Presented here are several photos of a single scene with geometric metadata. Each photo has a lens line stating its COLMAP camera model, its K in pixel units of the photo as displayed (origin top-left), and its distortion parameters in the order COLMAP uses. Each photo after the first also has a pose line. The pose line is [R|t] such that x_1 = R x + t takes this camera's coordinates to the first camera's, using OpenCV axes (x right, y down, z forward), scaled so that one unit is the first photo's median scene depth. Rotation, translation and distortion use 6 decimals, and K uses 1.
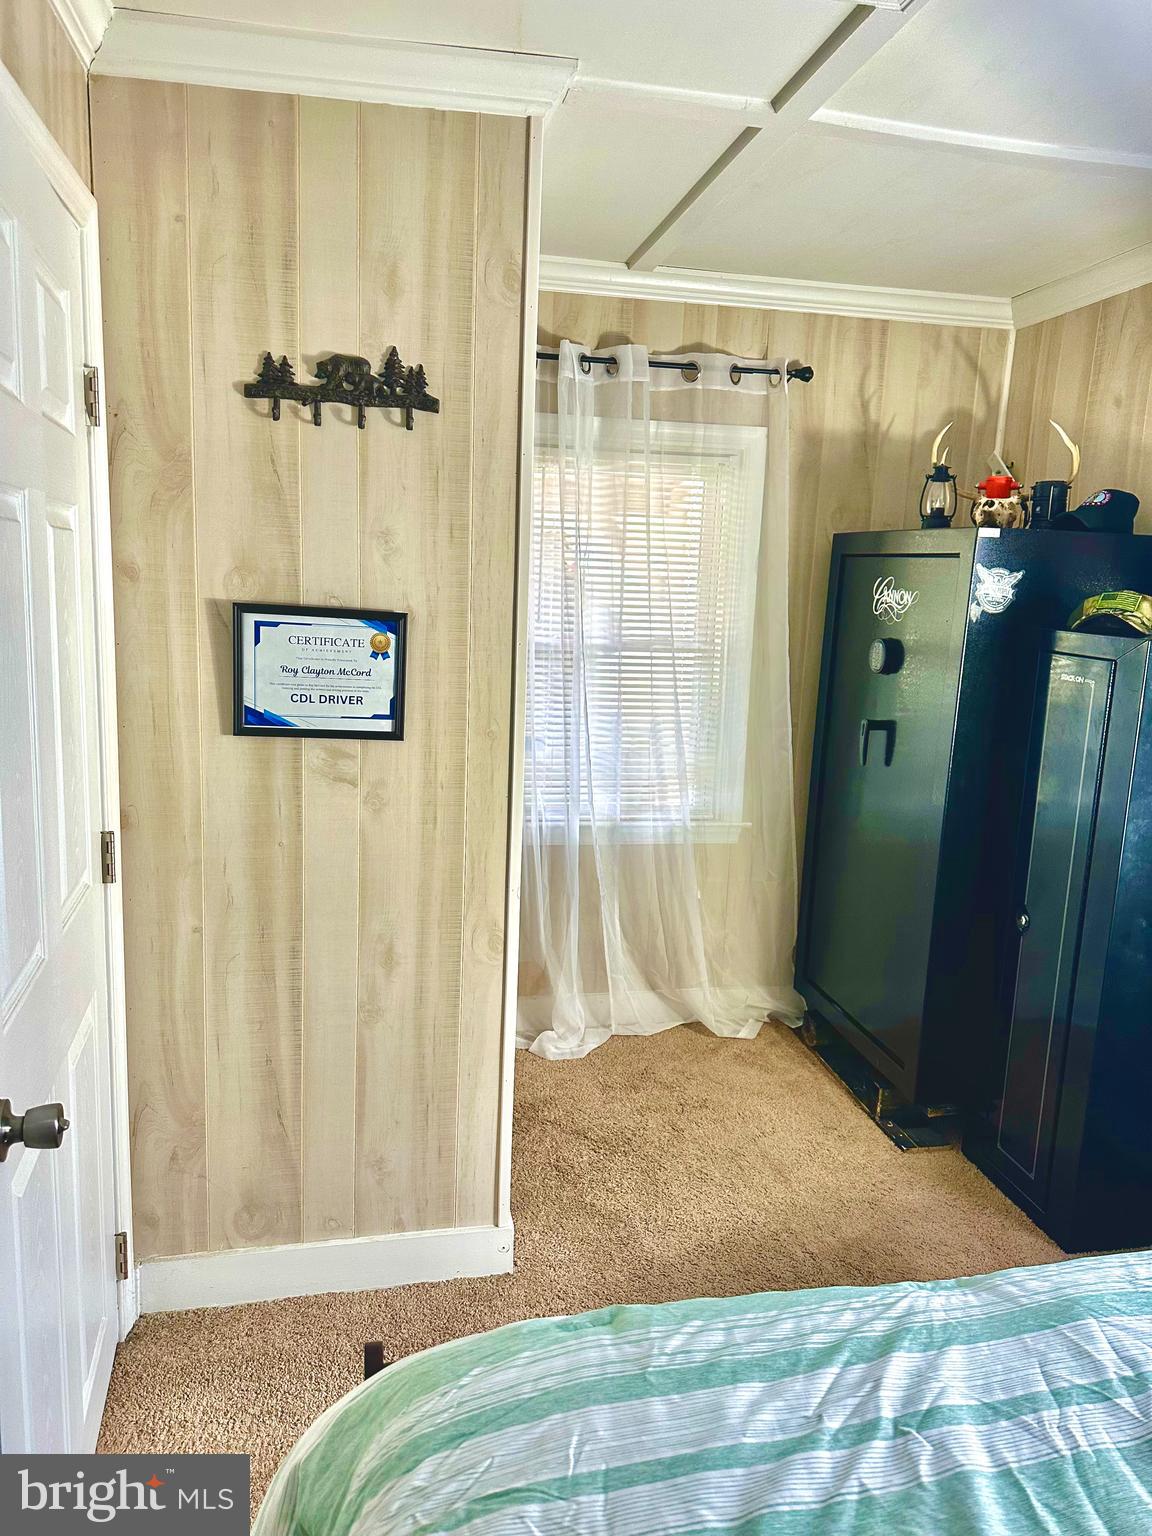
lens RADIAL K [[1110.9, 0, 576.0], [0, 1110.9, 768.0], [0, 0, 1]] dist [0.096064, -0.095534]
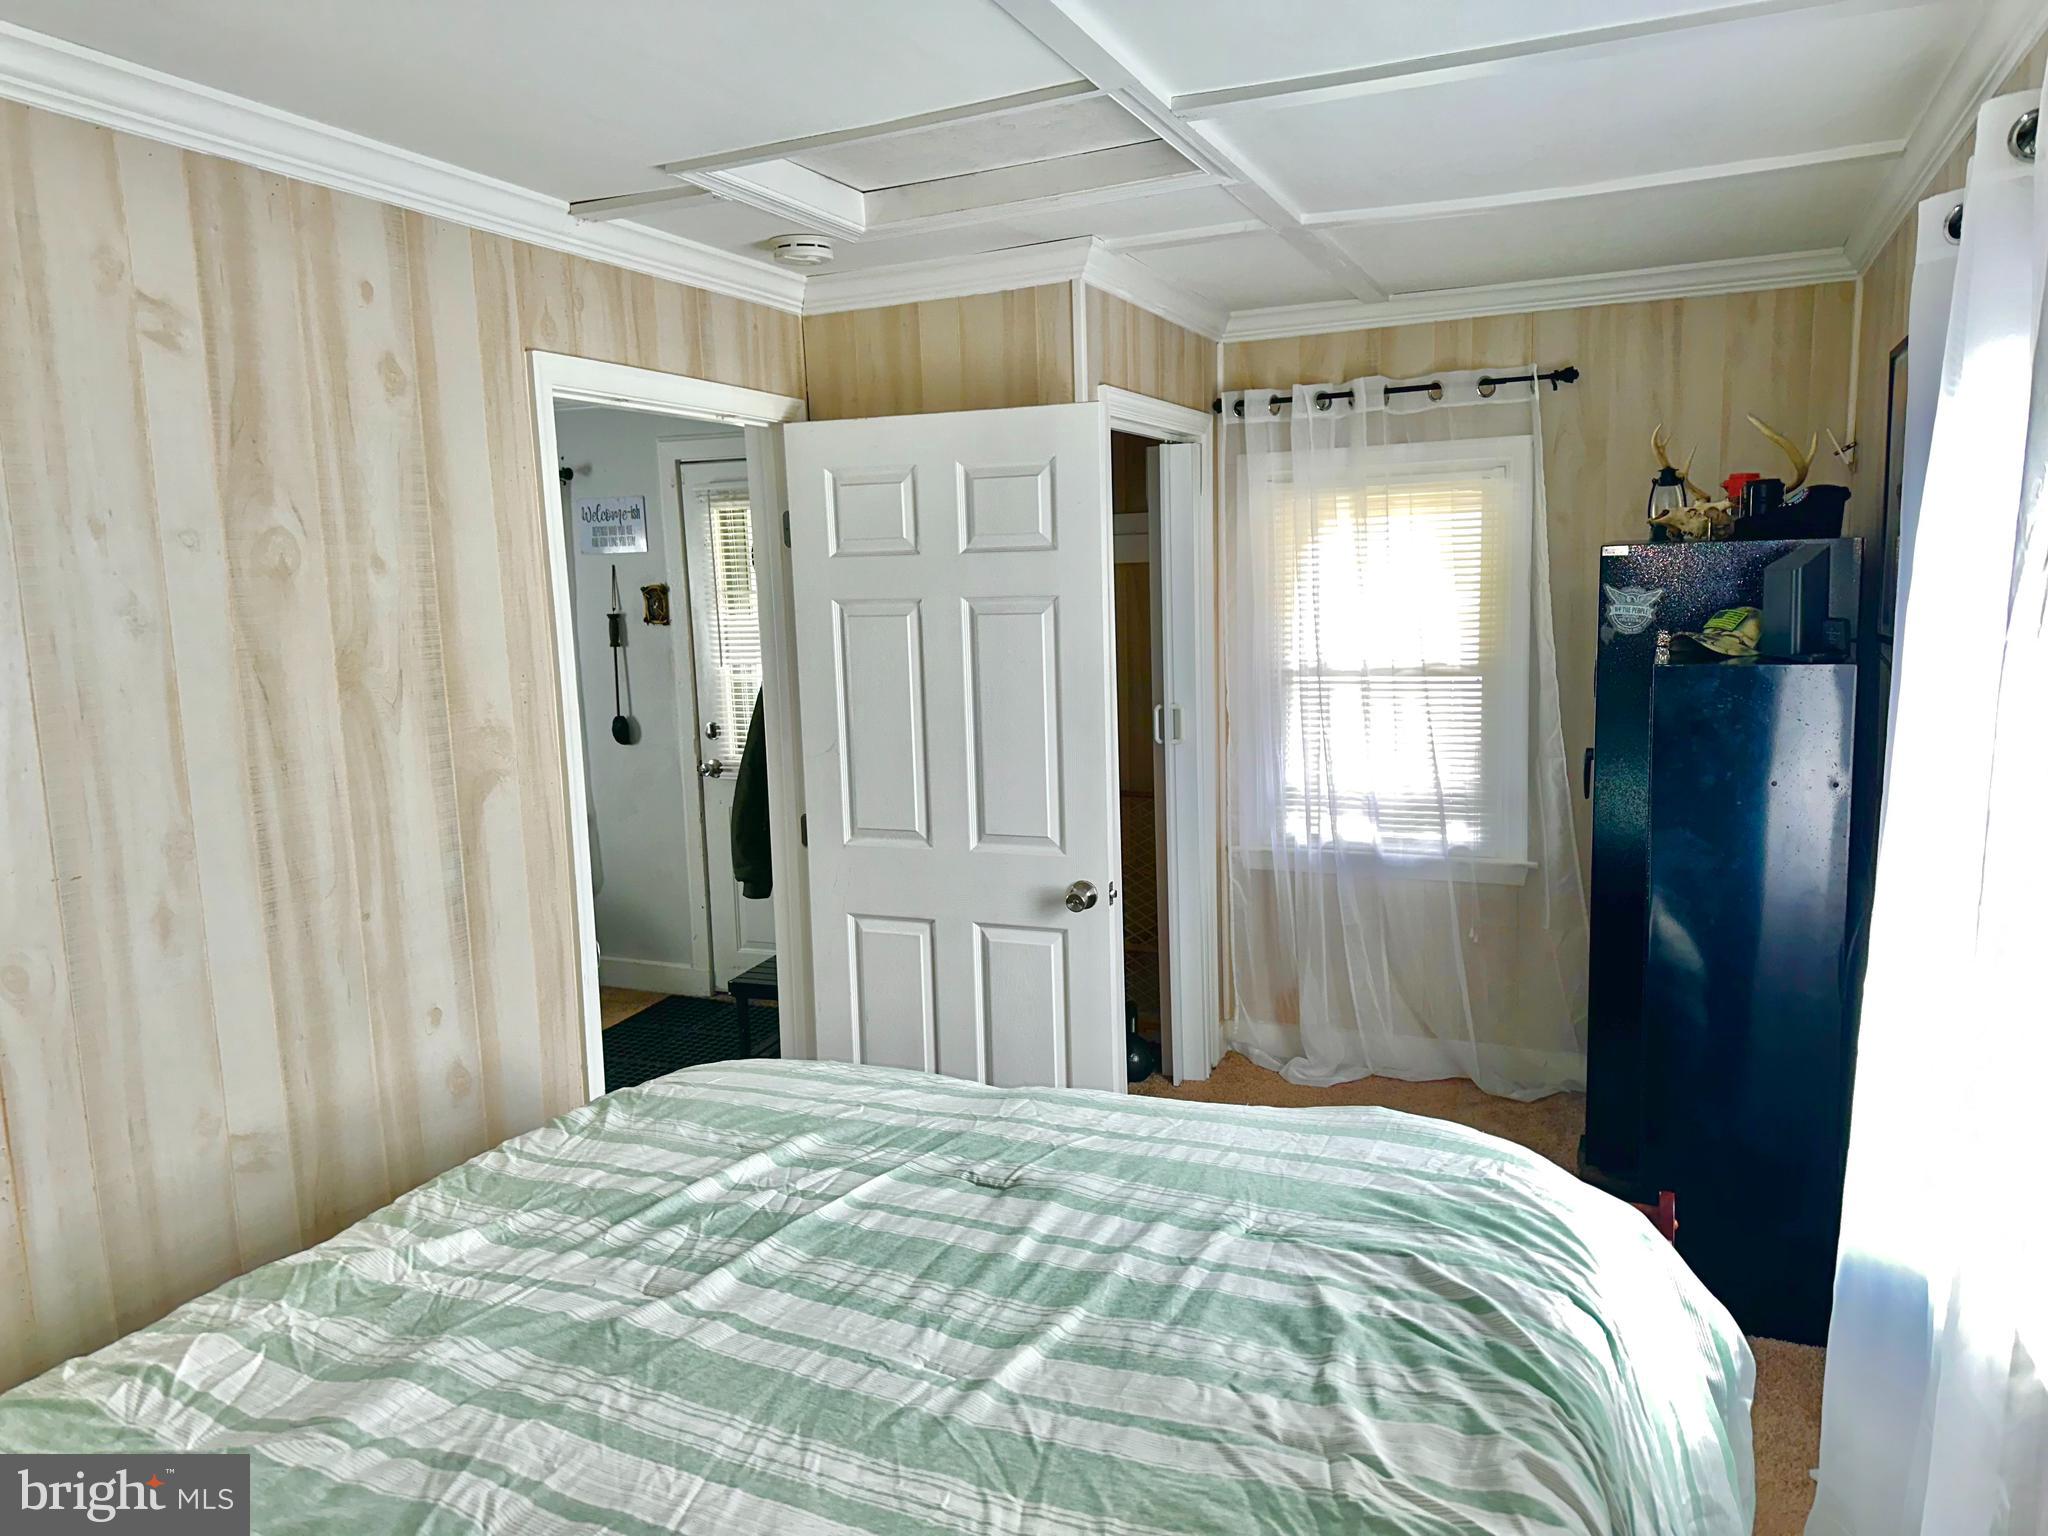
lens RADIAL K [[1481.2, 0, 1024.0], [0, 1481.2, 768.0], [0, 0, 1]] dist [0.096064, -0.095534]
pose [[0.815694, 0.015423, -0.578278, 0.567272], [-0.036841, 0.999000, -0.025322, 0.019497], [0.577310, 0.041959, 0.815446, -0.252321]]
